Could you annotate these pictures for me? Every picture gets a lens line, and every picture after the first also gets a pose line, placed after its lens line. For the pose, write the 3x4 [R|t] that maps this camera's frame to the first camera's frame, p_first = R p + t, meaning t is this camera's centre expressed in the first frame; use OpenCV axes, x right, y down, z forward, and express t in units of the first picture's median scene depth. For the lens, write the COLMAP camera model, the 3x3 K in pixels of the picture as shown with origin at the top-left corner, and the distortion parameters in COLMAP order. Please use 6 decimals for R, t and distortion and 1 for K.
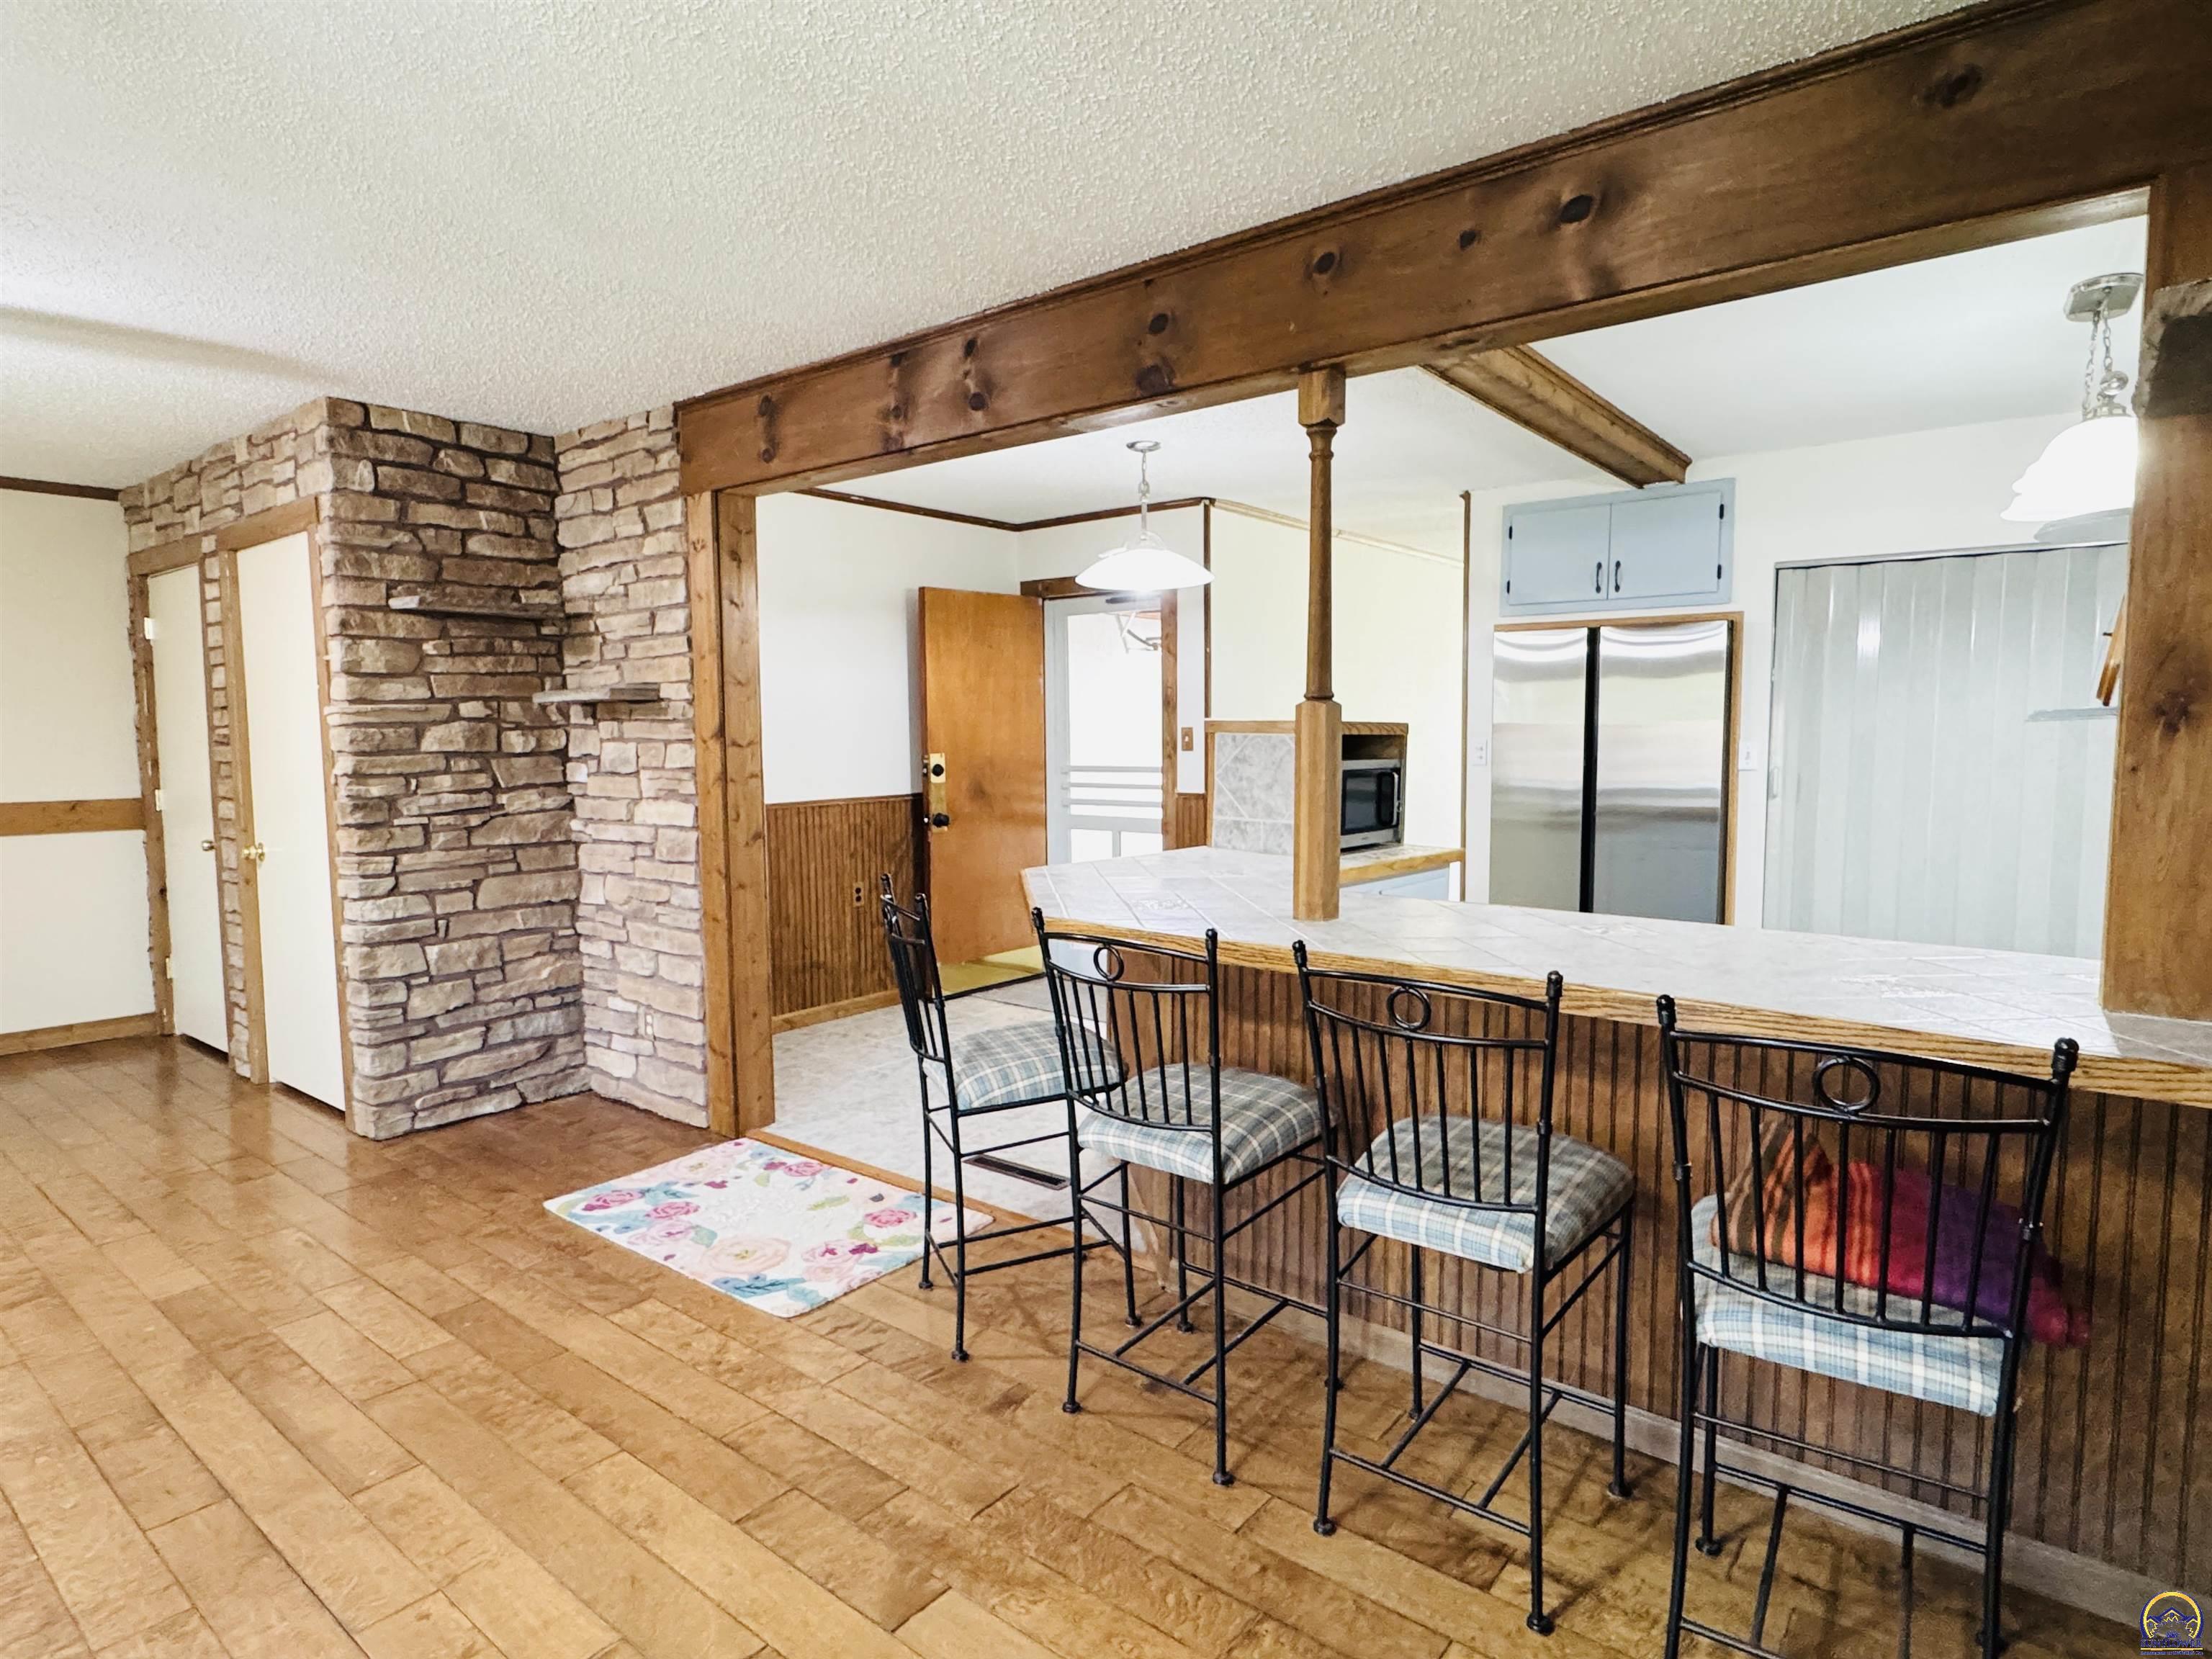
lens RADIAL K [[1218.2, 0, 1104.6], [0, 1218.2, 825.0], [0, 0, 1]] dist [-0.003712, -0.001593]
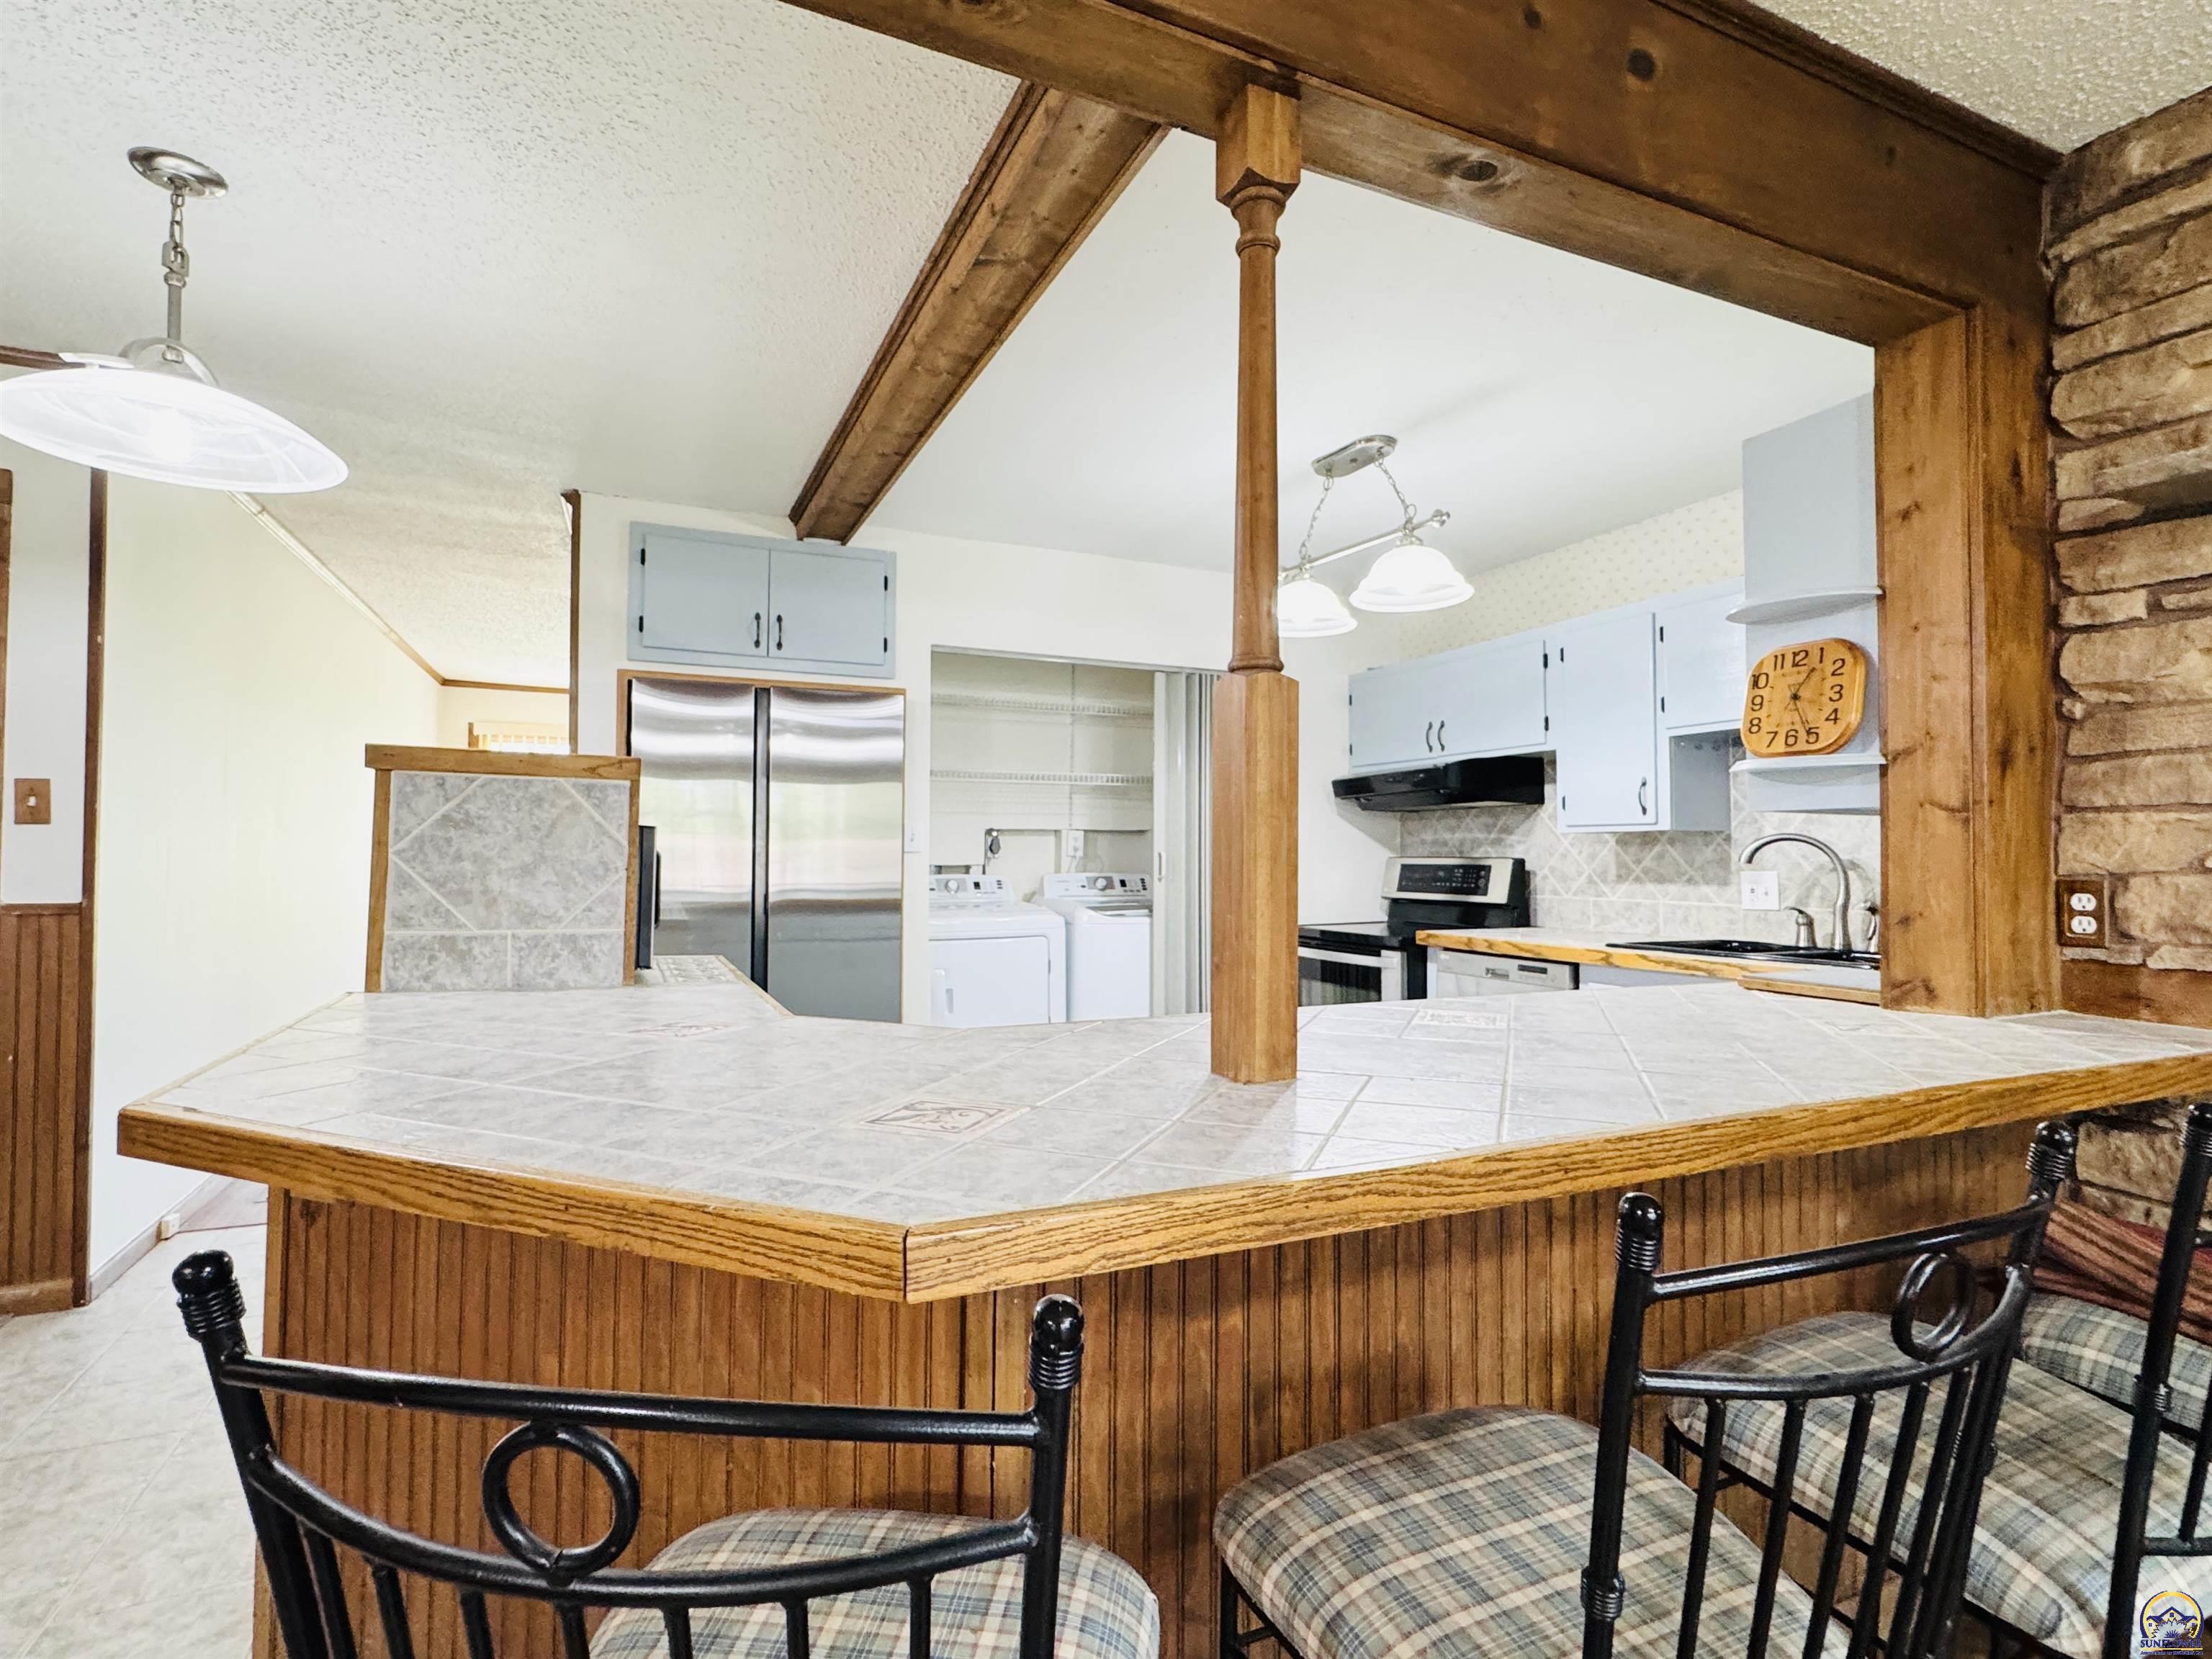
lens RADIAL K [[1072.3, 0, 1098.2], [0, 1072.3, 826.7], [0, 0, 1]] dist [-0.003125, -0.000443]
pose [[0.457267, 0.025506, 0.888964, -0.189800], [0.060851, 0.996349, -0.059887, -0.006246], [-0.887245, 0.081478, 0.454045, 0.561025]]
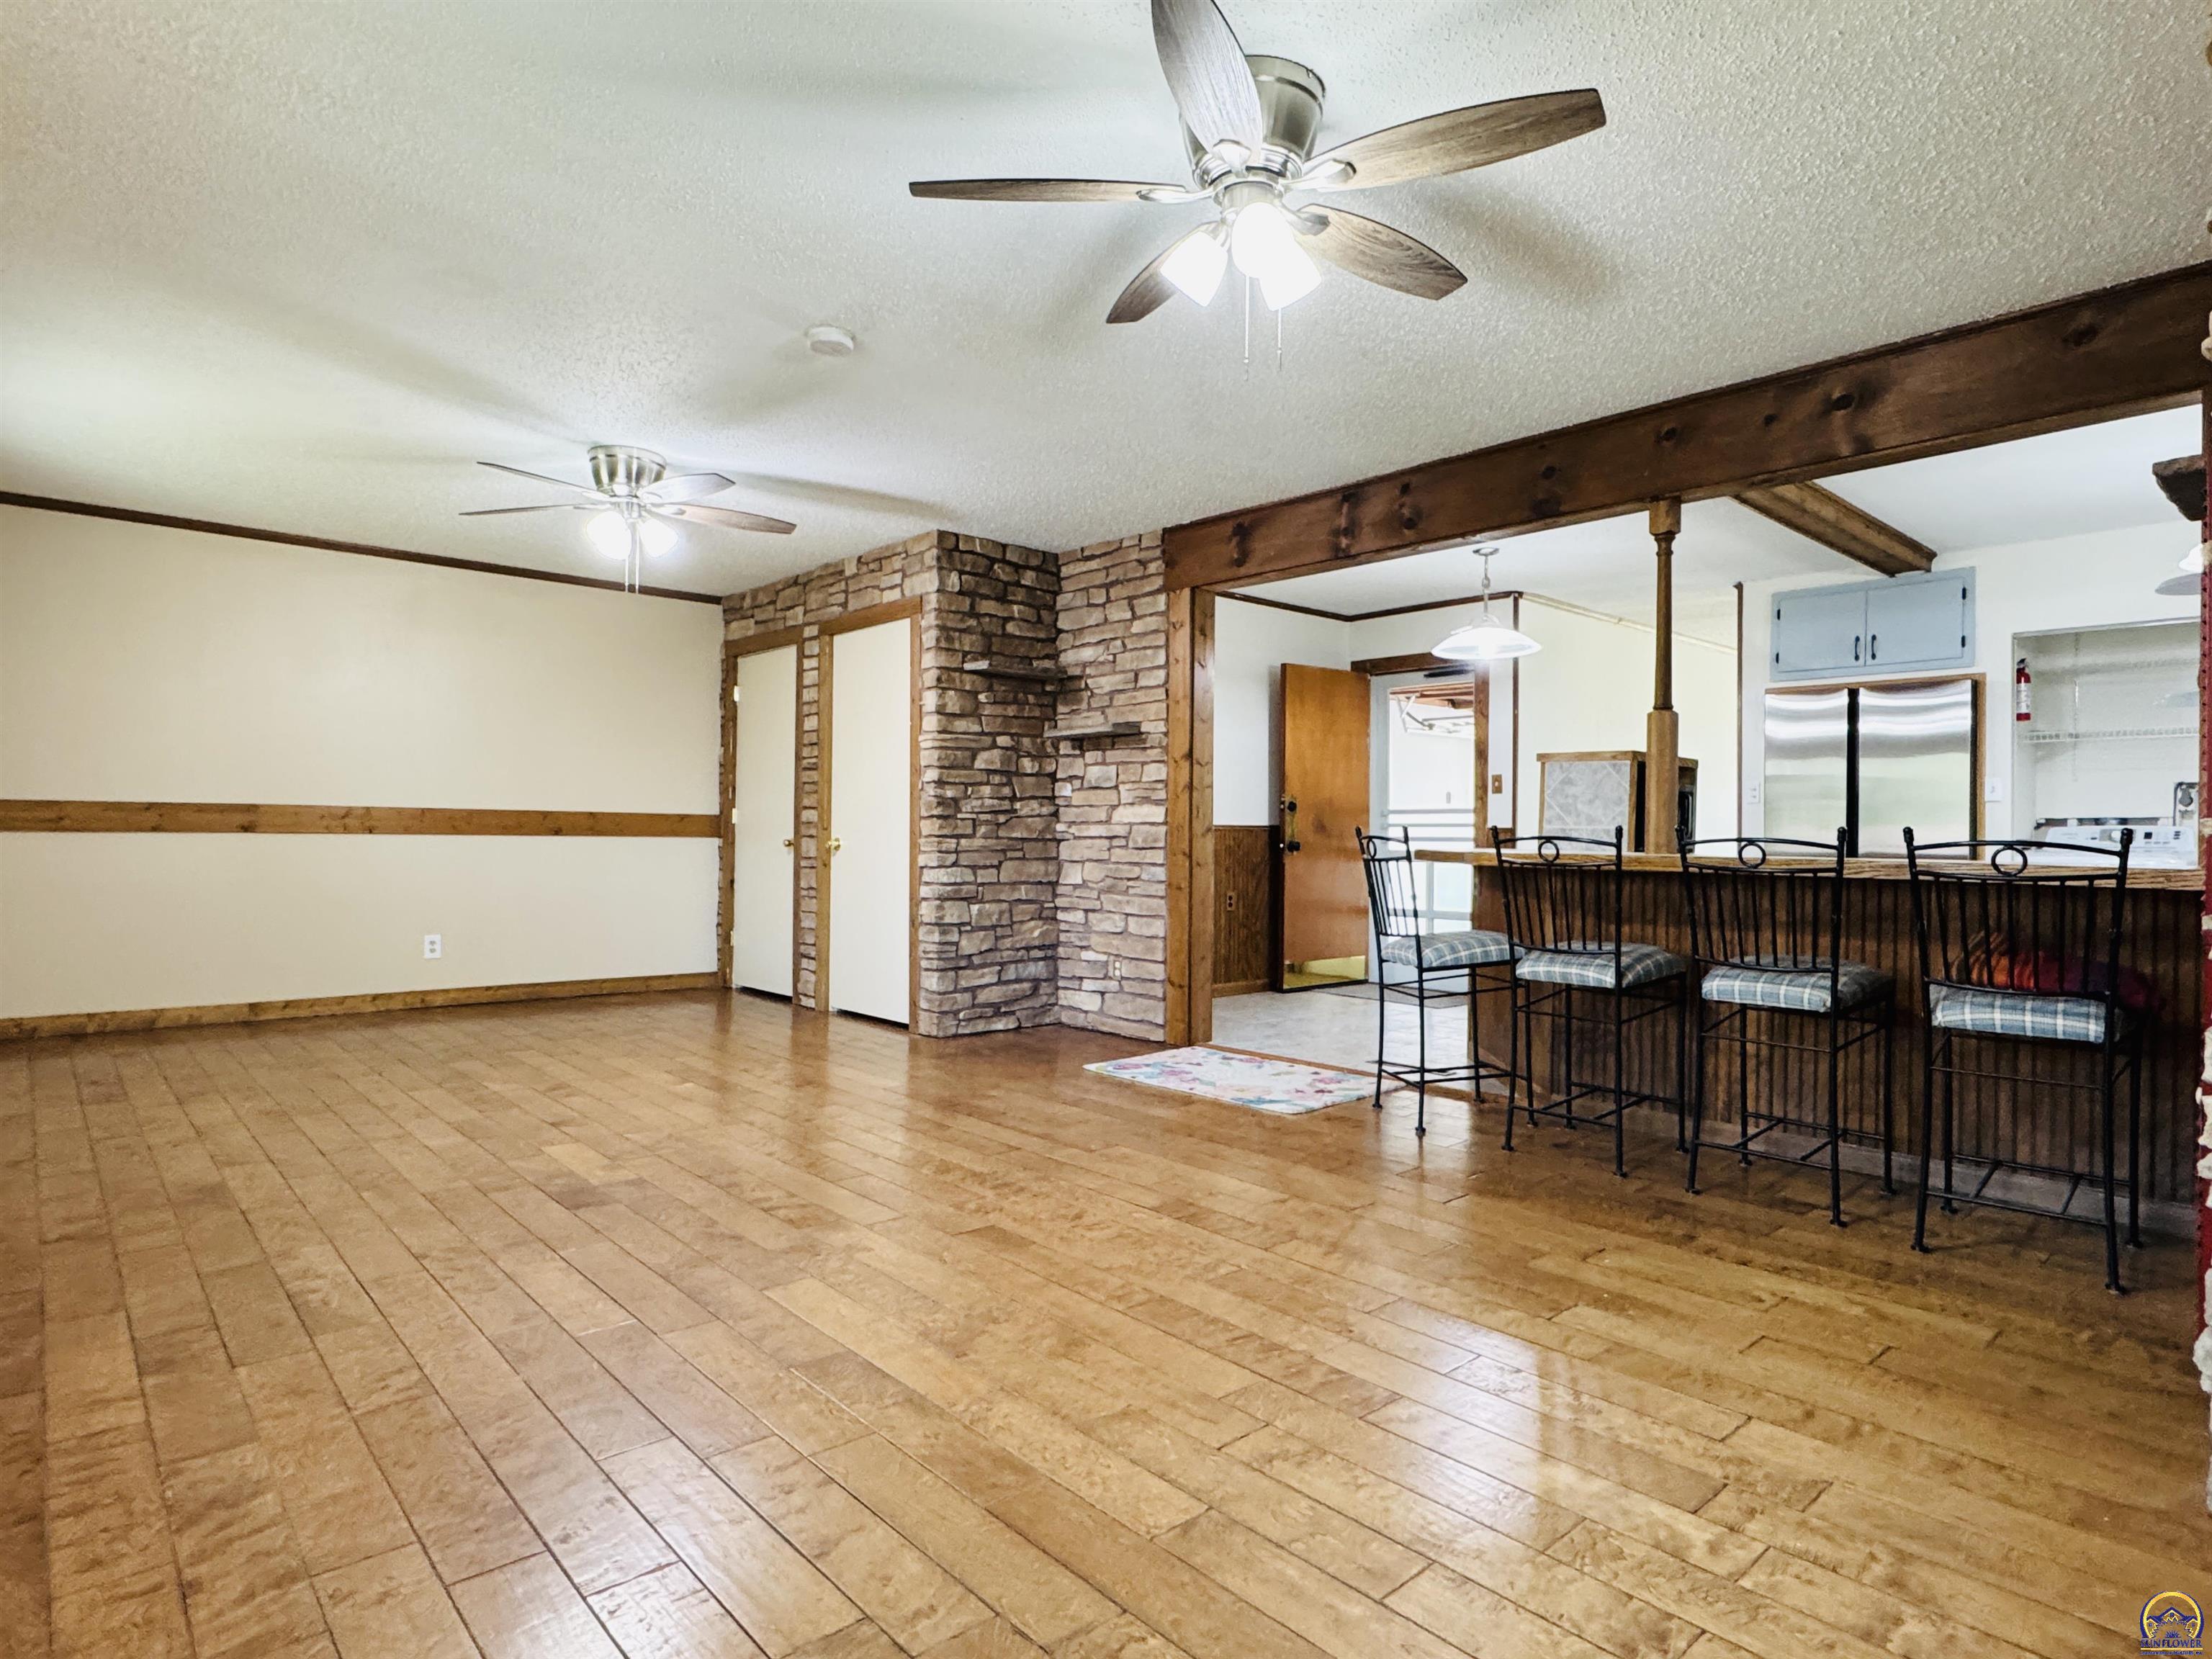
lens RADIAL K [[1218.2, 0, 1109.0], [0, 1218.2, 829.1], [0, 0, 1]] dist [-0.003712, -0.001593]
pose [[0.986310, 0.016326, -0.164090, -0.168945], [-0.029901, 0.996298, -0.080604, 0.124776], [0.162166, 0.084407, 0.983147, -0.394426]]
